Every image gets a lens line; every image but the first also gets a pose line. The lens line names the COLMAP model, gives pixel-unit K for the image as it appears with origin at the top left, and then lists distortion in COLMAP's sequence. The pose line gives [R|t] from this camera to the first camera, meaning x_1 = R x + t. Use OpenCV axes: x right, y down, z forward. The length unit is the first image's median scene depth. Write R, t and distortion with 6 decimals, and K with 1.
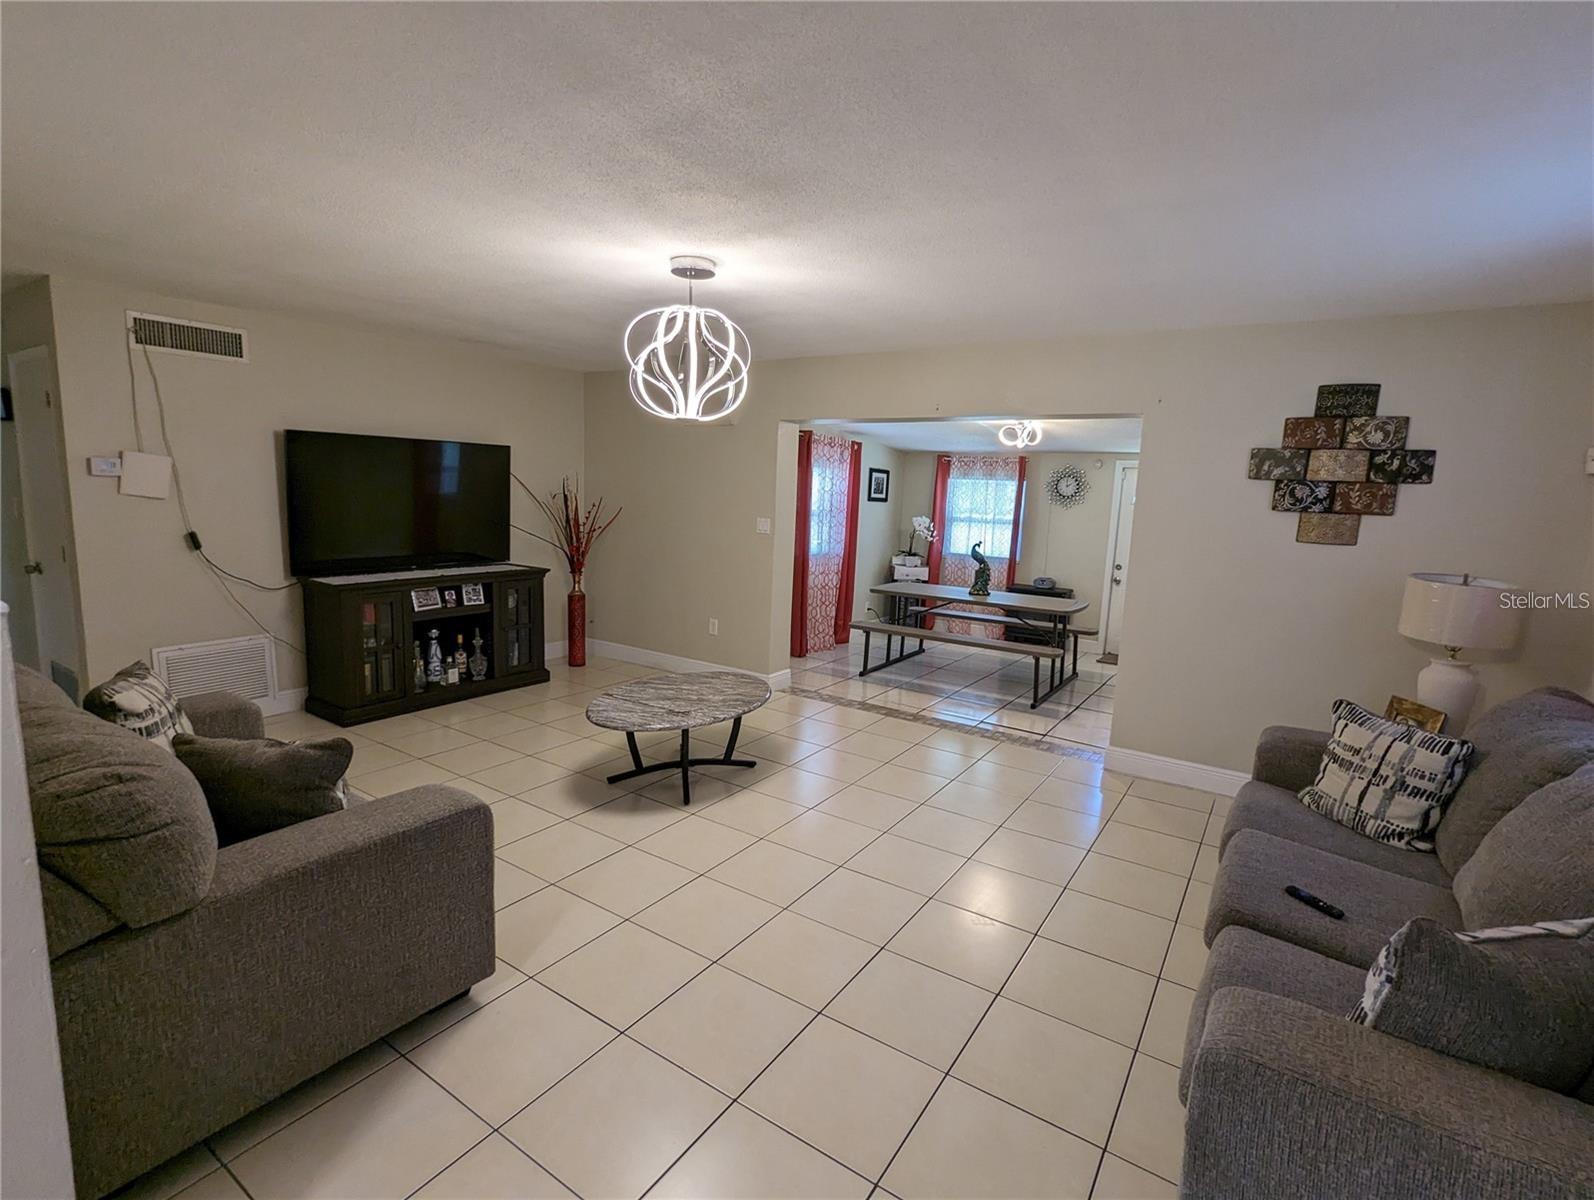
lens RADIAL K [[755.4, 0, 798.3], [0, 755.4, 606.0], [0, 0, 1]] dist [-0.002855, 0.001465]
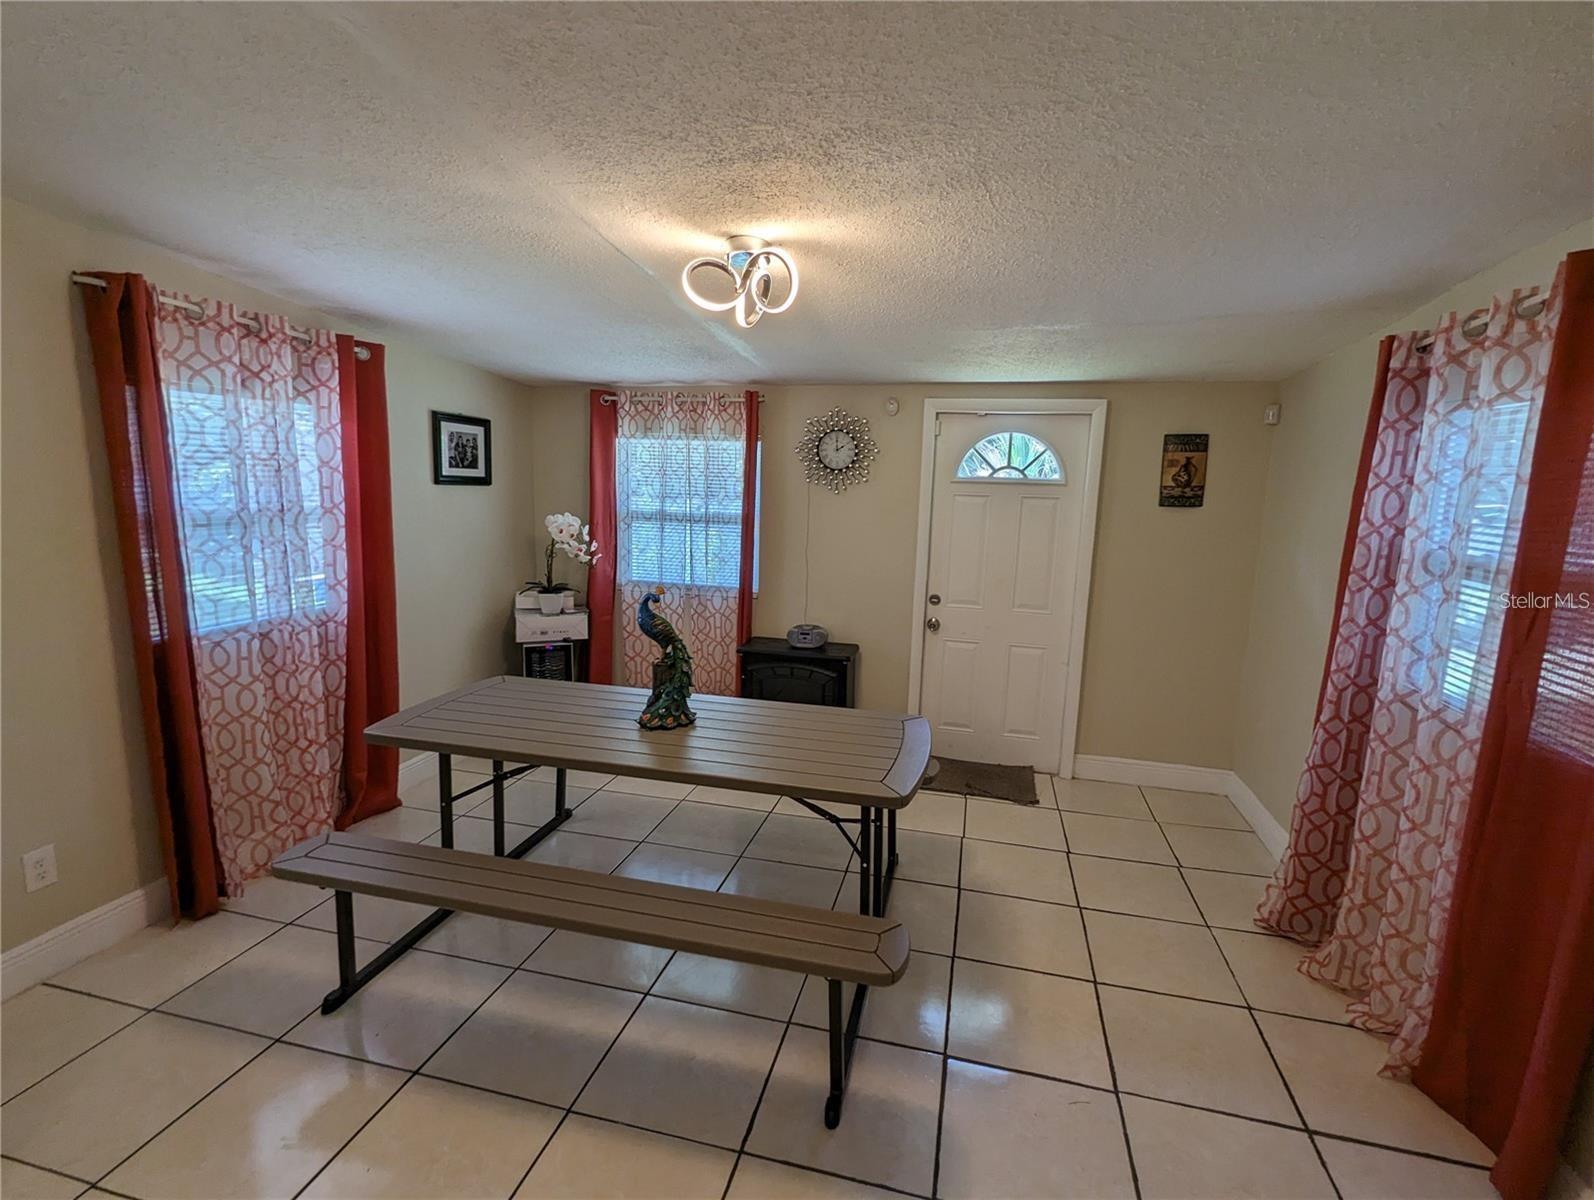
lens RADIAL K [[755.4, 0, 803.6], [0, 755.4, 607.1], [0, 0, 1]] dist [-0.002855, 0.001465]
pose [[0.938837, -0.069591, 0.337258, 0.159255], [0.060601, 0.997471, 0.037124, -0.075320], [-0.338989, -0.014415, 0.940680, 0.546041]]
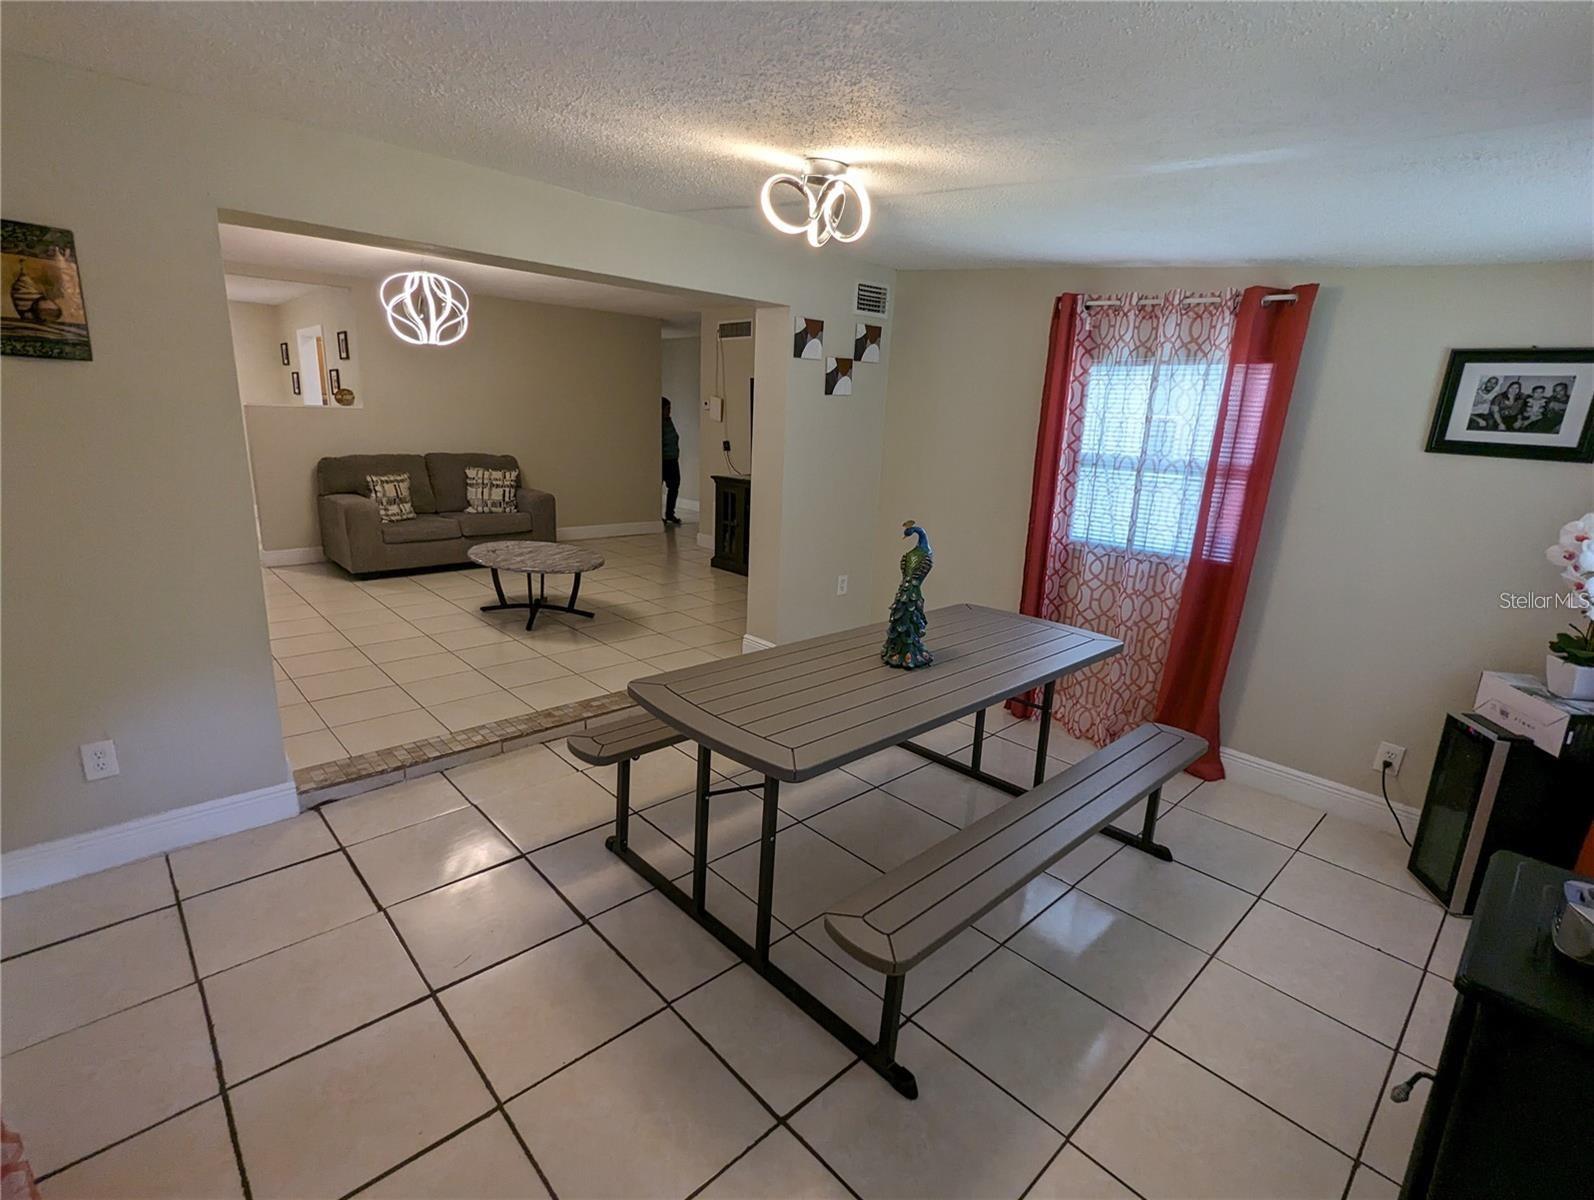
lens RADIAL K [[755.4, 0, 798.2], [0, 755.4, 599.9], [0, 0, 1]] dist [-0.002855, 0.001465]
pose [[-0.220185, 0.186246, -0.957513, 0.546177], [-0.202478, 0.951497, 0.231637, -0.107969], [0.954212, 0.244879, -0.171794, 0.897399]]
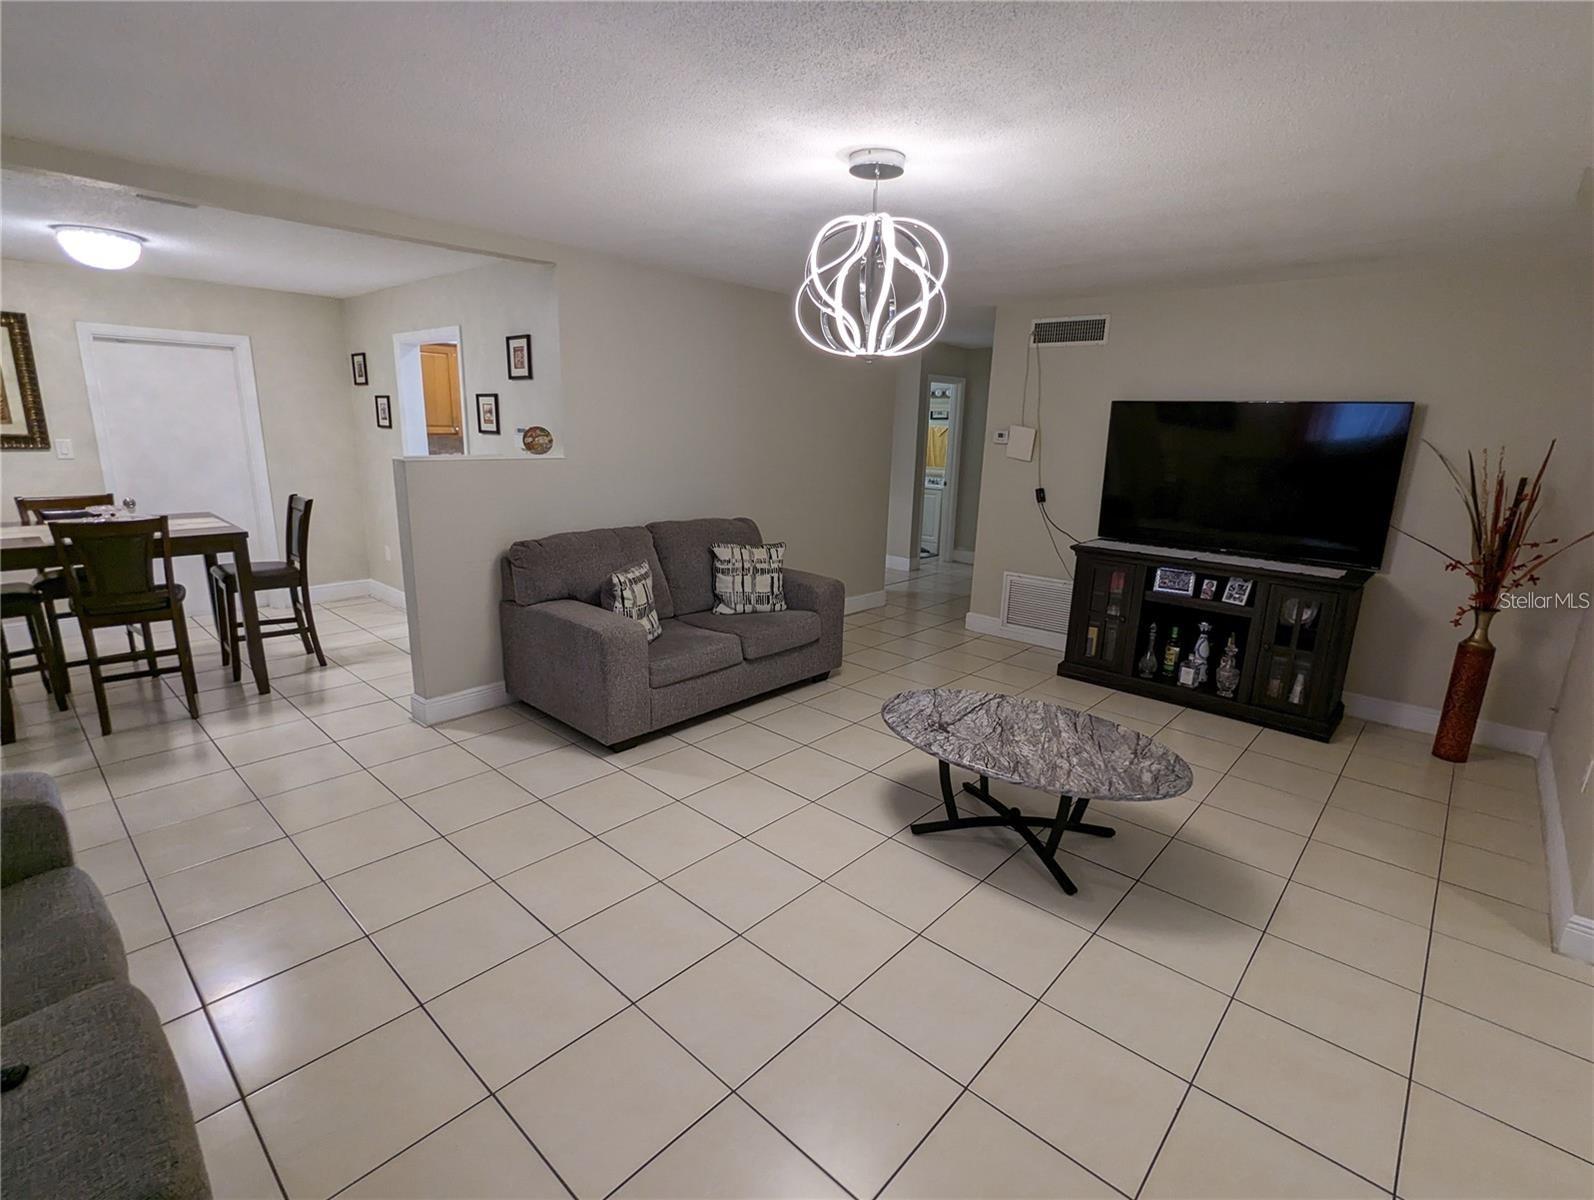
lens RADIAL K [[755.4, 0, 799.3], [0, 755.4, 605.2], [0, 0, 1]] dist [-0.002855, 0.001465]
pose [[-0.146068, 0.191449, -0.970573, 0.301468], [-0.190195, 0.957358, 0.217466, -0.062400], [0.970819, 0.216363, -0.103427, 0.447511]]
